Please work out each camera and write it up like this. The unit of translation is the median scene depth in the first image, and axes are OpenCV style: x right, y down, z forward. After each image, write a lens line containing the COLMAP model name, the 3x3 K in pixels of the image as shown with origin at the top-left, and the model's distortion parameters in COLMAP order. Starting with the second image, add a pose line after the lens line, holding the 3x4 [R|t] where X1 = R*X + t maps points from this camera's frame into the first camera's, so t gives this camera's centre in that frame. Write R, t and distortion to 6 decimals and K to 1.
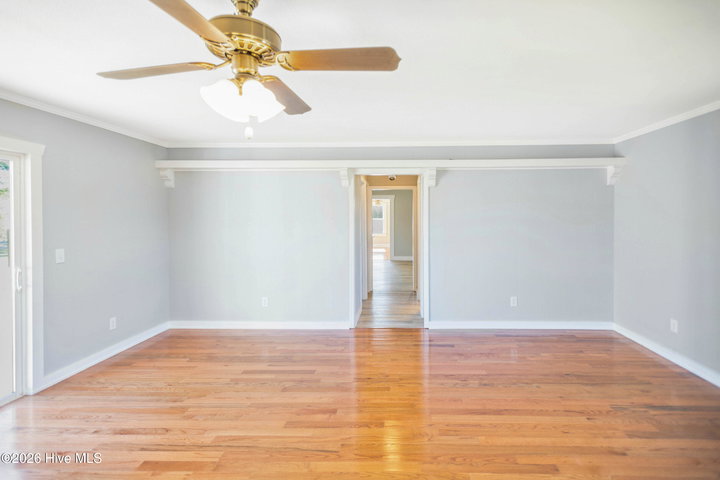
lens RADIAL K [[362.3, 0, 384.3], [0, 362.3, 218.4], [0, 0, 1]] dist [0.011213, -0.000280]
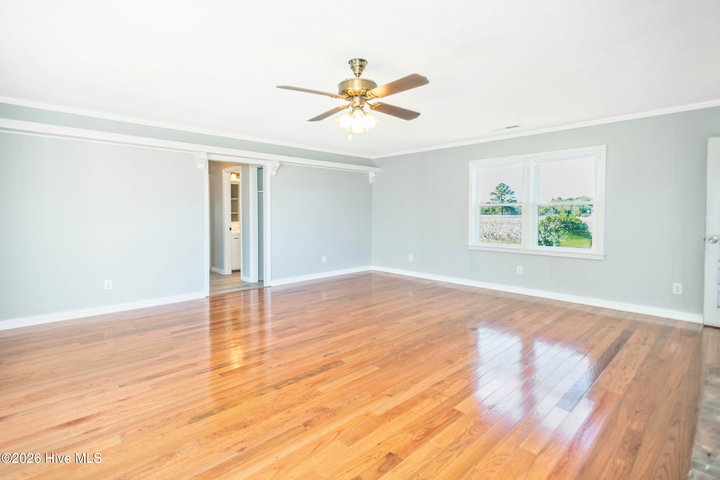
lens RADIAL K [[348.3, 0, 348.9], [0, 348.3, 227.5], [0, 0, 1]] dist [0.004603, 0.000073]
pose [[0.723558, -0.020959, 0.689945, -0.721132], [-0.005953, 0.999312, 0.036601, 0.066411], [-0.690238, -0.030590, 0.722936, -0.110461]]
